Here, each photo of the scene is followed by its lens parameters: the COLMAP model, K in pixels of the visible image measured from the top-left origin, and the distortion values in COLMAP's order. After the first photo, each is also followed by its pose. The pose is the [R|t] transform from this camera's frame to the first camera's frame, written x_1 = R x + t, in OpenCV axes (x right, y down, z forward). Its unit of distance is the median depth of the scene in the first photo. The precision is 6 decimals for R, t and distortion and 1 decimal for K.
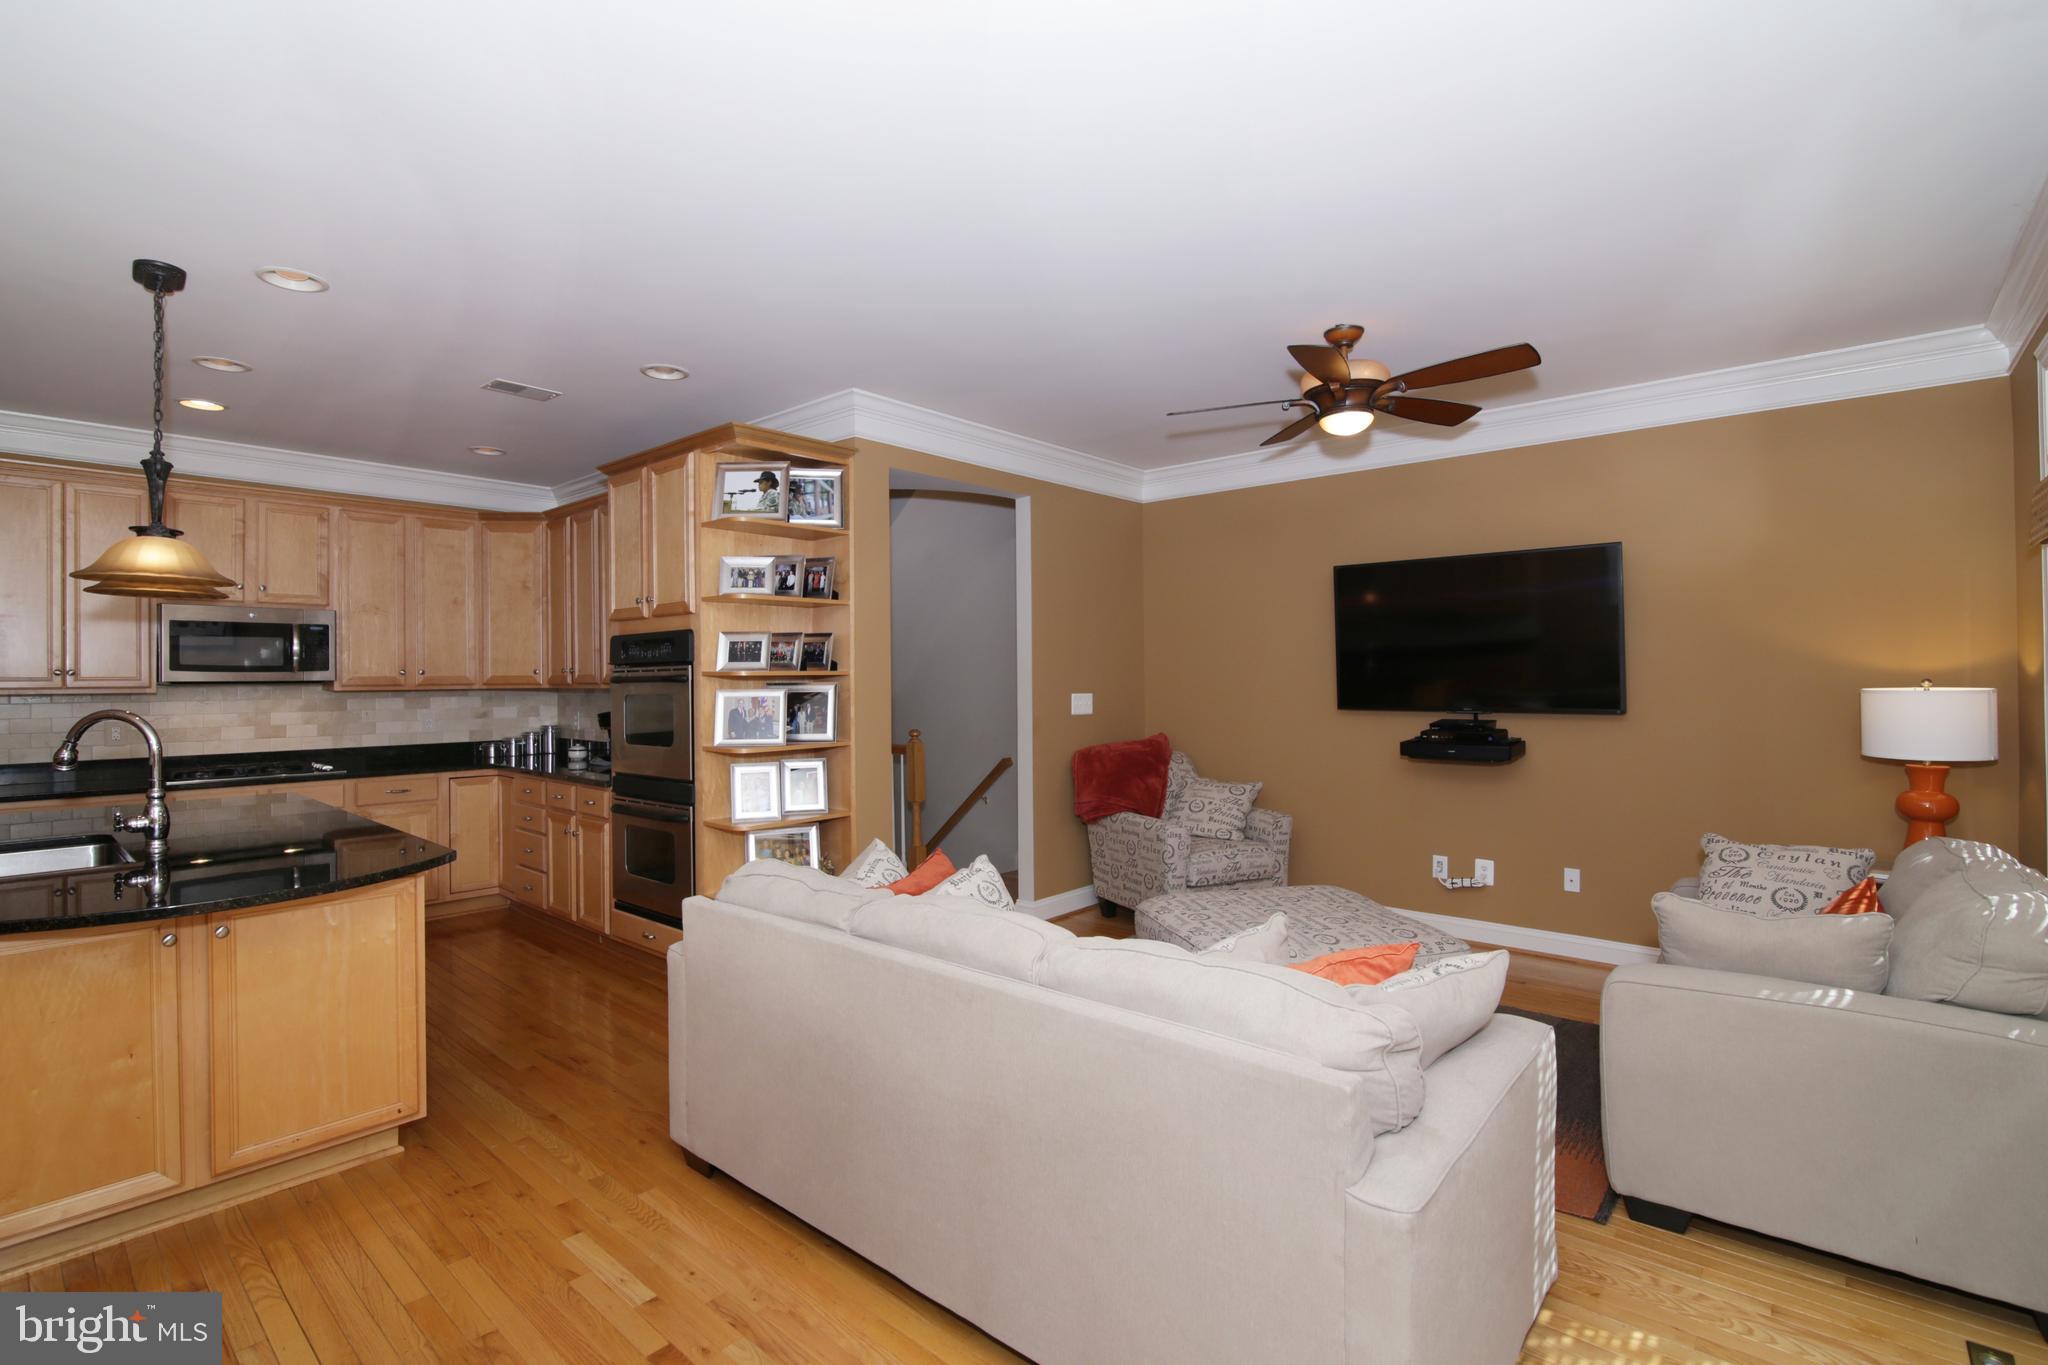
lens RADIAL K [[941.2, 0, 1018.3], [0, 941.2, 680.1], [0, 0, 1]] dist [-0.009760, -0.000771]
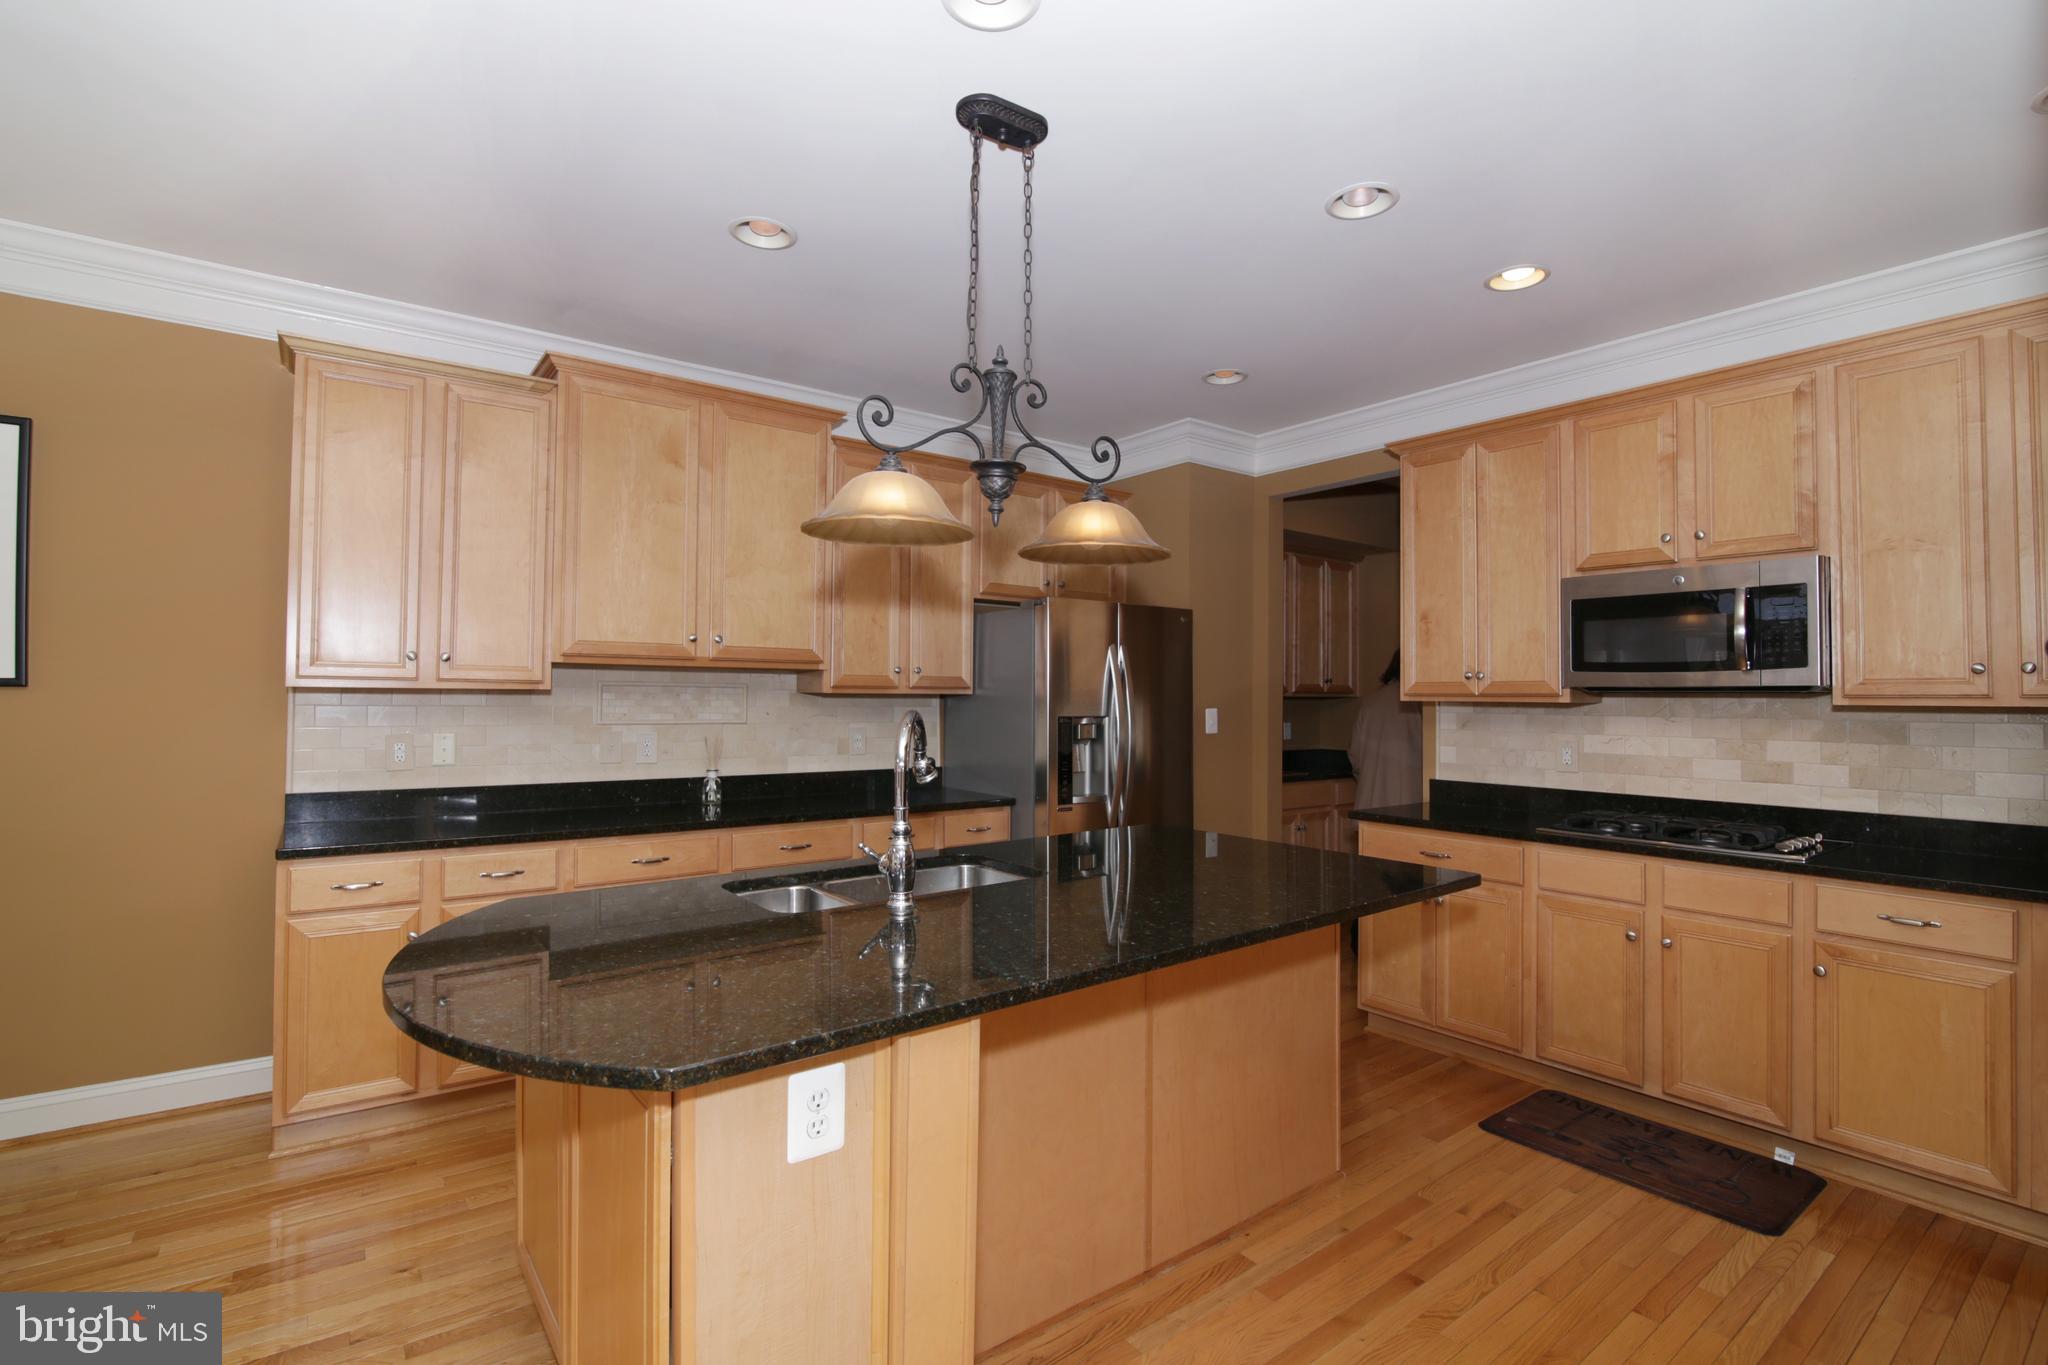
lens RADIAL K [[941.2, 0, 1018.7], [0, 941.2, 673.4], [0, 0, 1]] dist [-0.009760, -0.000771]
pose [[-0.211011, -0.023136, -0.977210, -0.114199], [-0.007010, 0.999730, -0.022155, 0.008794], [0.977459, 0.002175, -0.211116, 0.676346]]
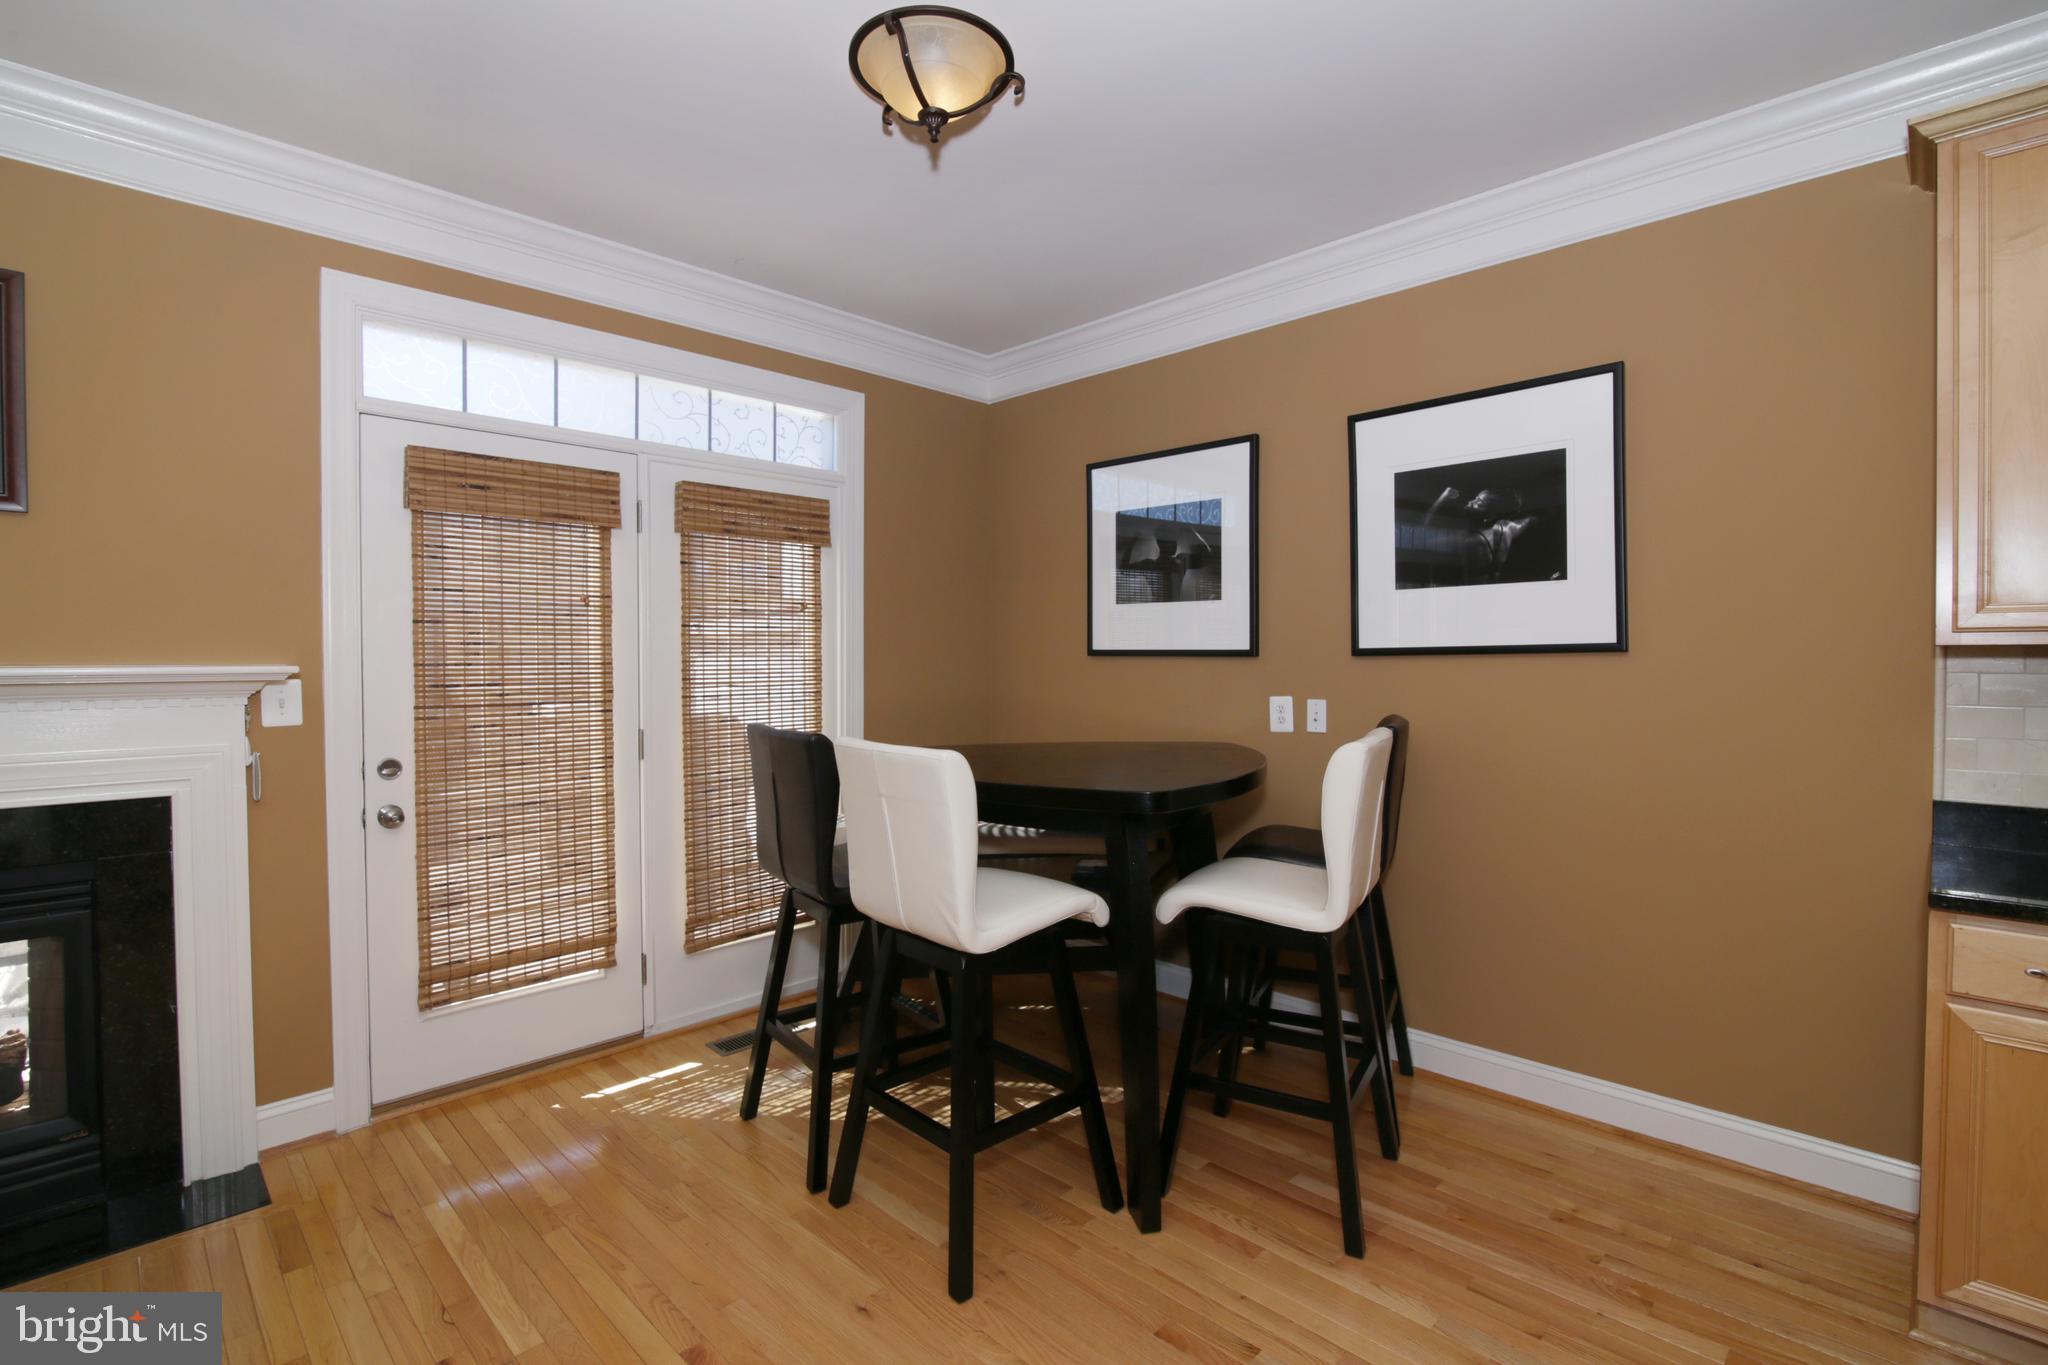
lens RADIAL K [[941.2, 0, 1022.4], [0, 941.2, 670.6], [0, 0, 1]] dist [-0.009760, -0.000771]
pose [[-0.997510, -0.004411, 0.070390, -0.182870], [-0.004167, 0.999985, 0.003609, 0.014234], [-0.070404, 0.003306, -0.997513, 0.587931]]
